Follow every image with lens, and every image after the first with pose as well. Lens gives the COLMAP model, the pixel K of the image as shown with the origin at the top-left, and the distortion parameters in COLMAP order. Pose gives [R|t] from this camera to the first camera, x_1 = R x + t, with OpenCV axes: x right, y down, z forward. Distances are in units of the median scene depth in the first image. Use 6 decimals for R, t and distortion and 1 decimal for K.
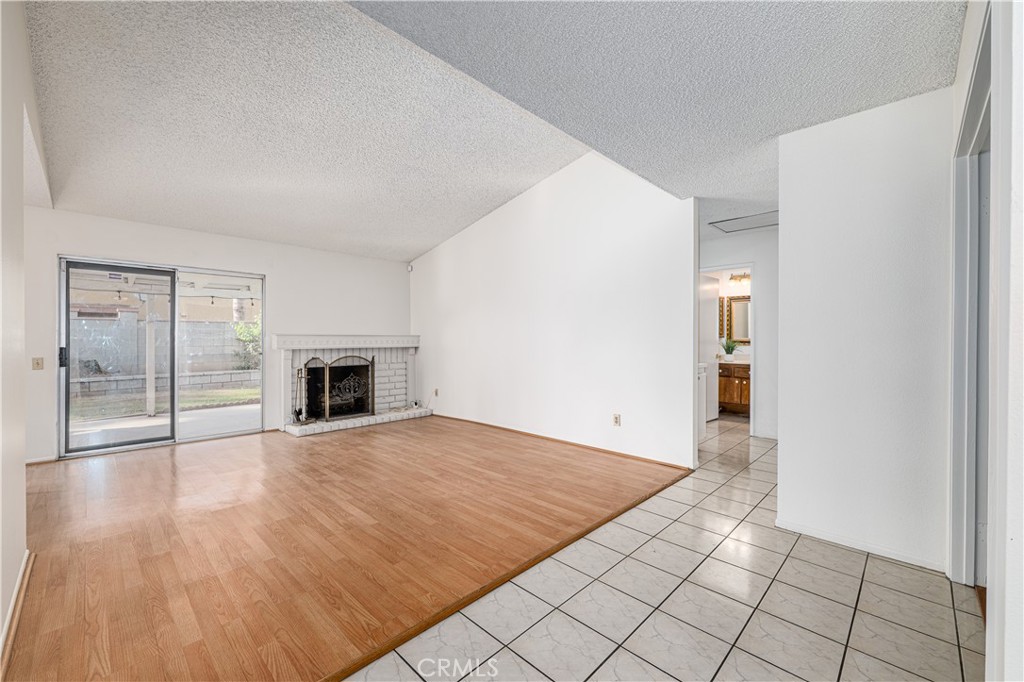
lens RADIAL K [[417.5, 0, 507.7], [0, 417.5, 342.2], [0, 0, 1]] dist [0.002019, 0.000072]
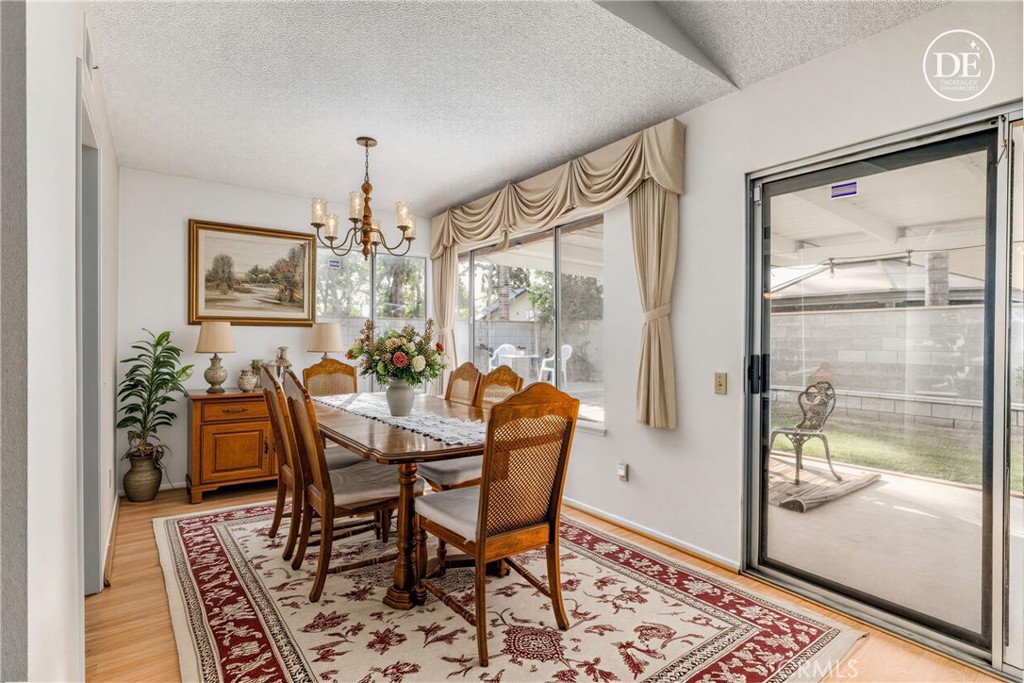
lens RADIAL K [[497.1, 0, 510.2], [0, 497.1, 340.6], [0, 0, 1]] dist [0.003627, 0.000792]
pose [[-0.143895, 0.006234, -0.989573, -0.312398], [-0.008700, 0.999934, 0.007564, -0.005792], [0.989555, 0.009698, -0.143832, 0.590979]]
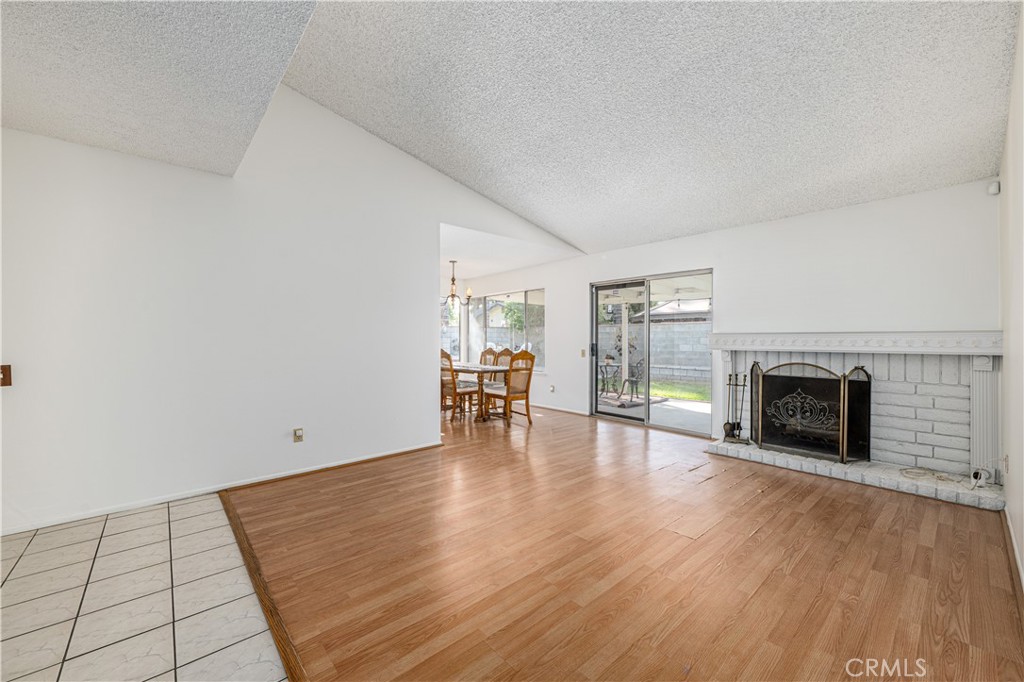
lens RADIAL K [[401.1, 0, 510.0], [0, 401.1, 339.6], [0, 0, 1]] dist [-0.002255, -0.000024]
pose [[-0.072475, 0.004491, -0.997360, 0.317157], [-0.007157, 0.999962, 0.005023, -0.005320], [0.997345, 0.007502, -0.072440, 0.598726]]
